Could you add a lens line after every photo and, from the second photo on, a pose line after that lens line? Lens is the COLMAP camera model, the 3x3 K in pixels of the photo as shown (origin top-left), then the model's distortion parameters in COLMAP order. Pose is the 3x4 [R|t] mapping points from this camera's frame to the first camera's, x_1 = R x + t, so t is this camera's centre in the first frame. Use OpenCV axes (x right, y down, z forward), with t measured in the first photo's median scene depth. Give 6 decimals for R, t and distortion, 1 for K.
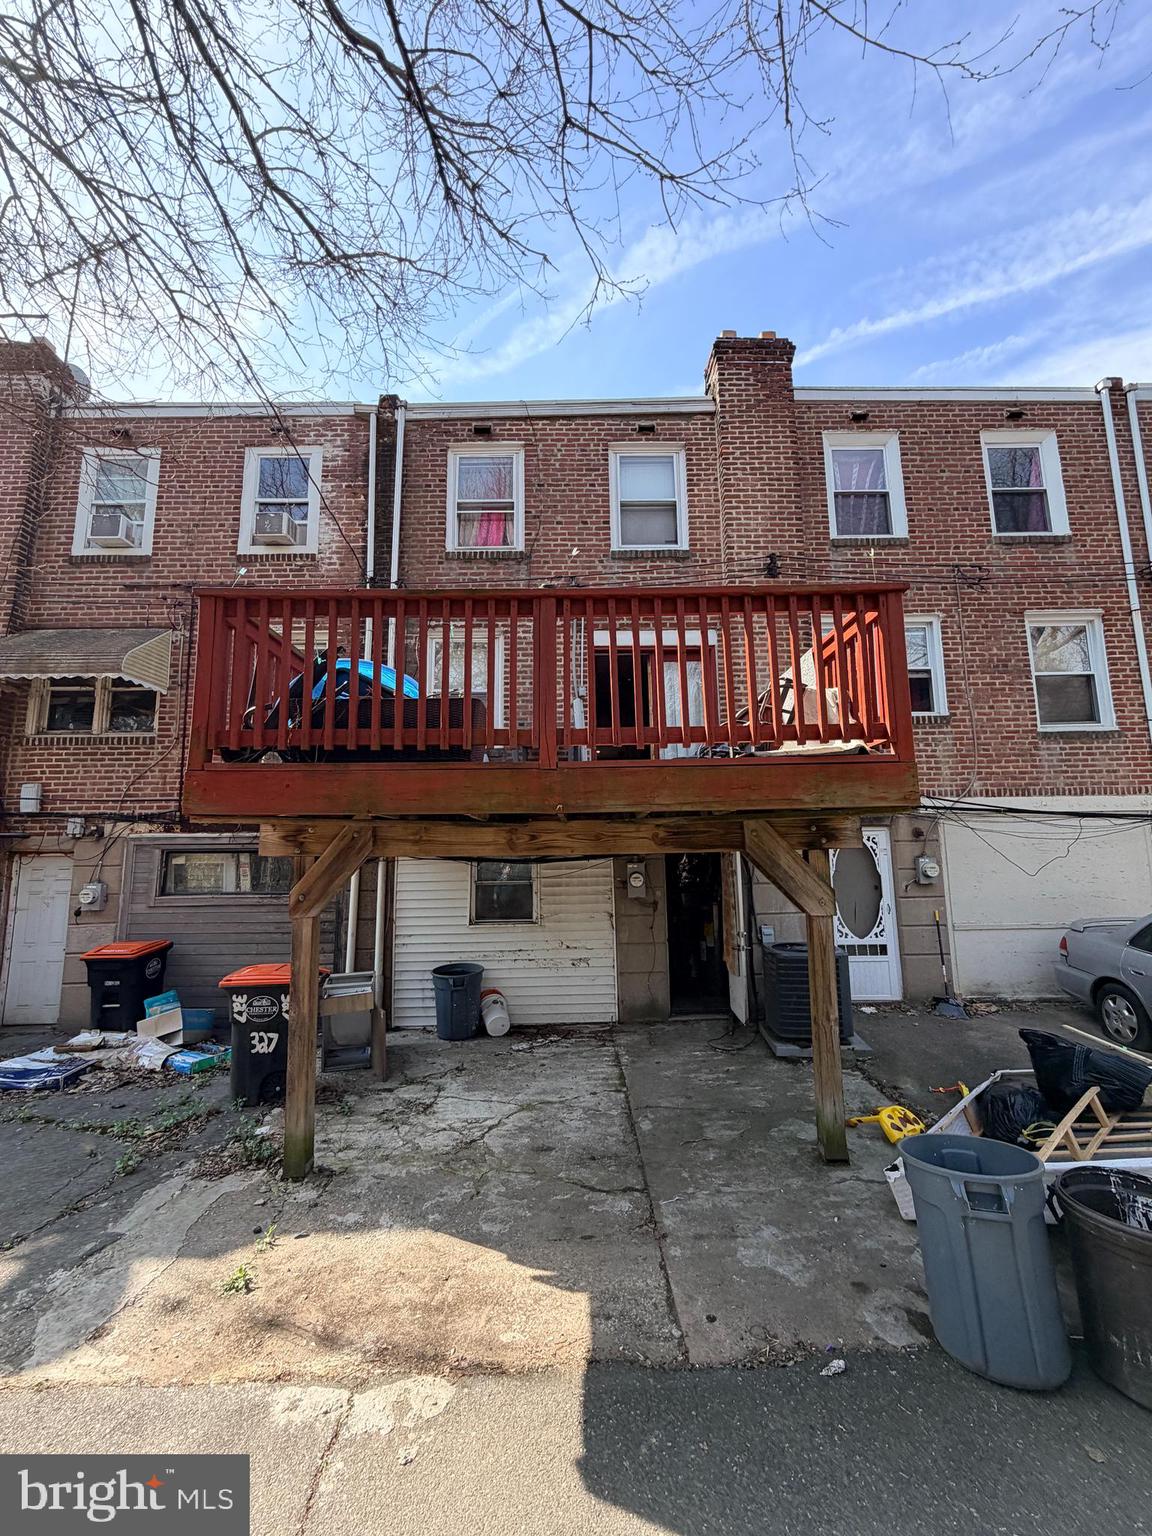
lens RADIAL K [[620.0, 0, 577.6], [0, 620.0, 768.5], [0, 0, 1]] dist [0.007778, -0.000061]
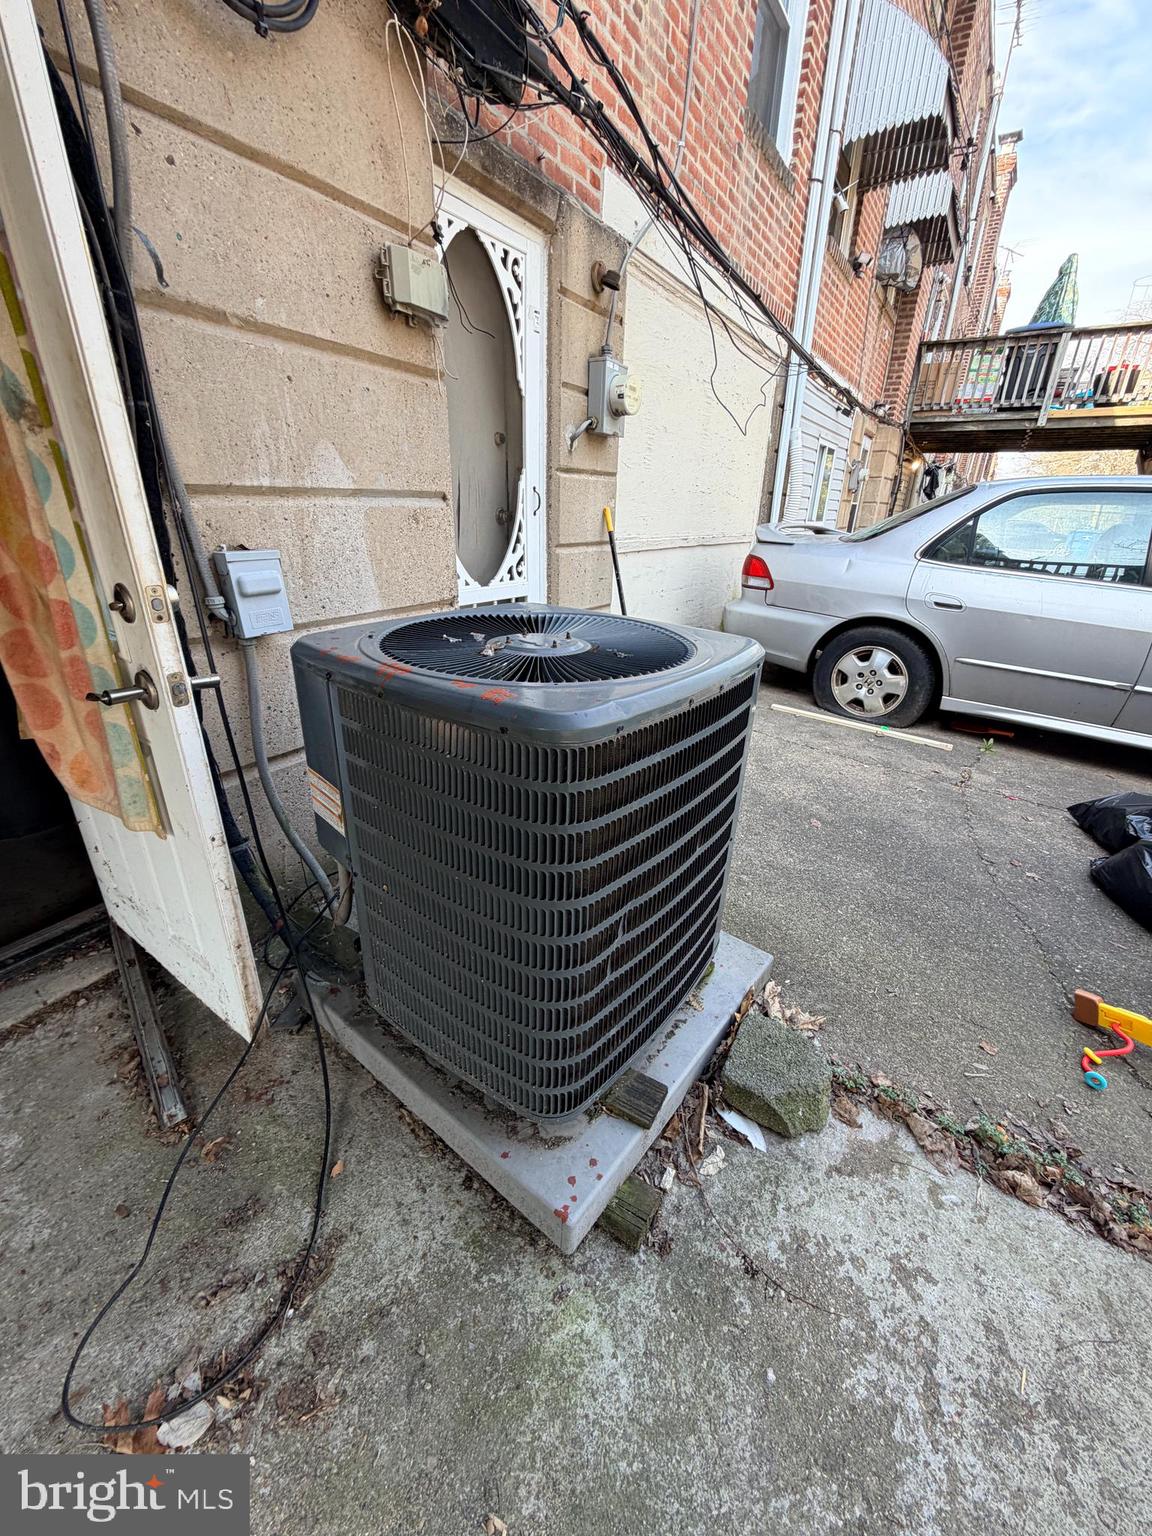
lens RADIAL K [[620.0, 0, 577.6], [0, 620.0, 768.5], [0, 0, 1]] dist [0.007778, -0.000061]
pose [[0.562312, -0.296406, 0.771977, 0.175943], [-0.141066, 0.885483, 0.442741, 0.200718], [-0.814804, -0.357858, 0.456105, 0.753555]]
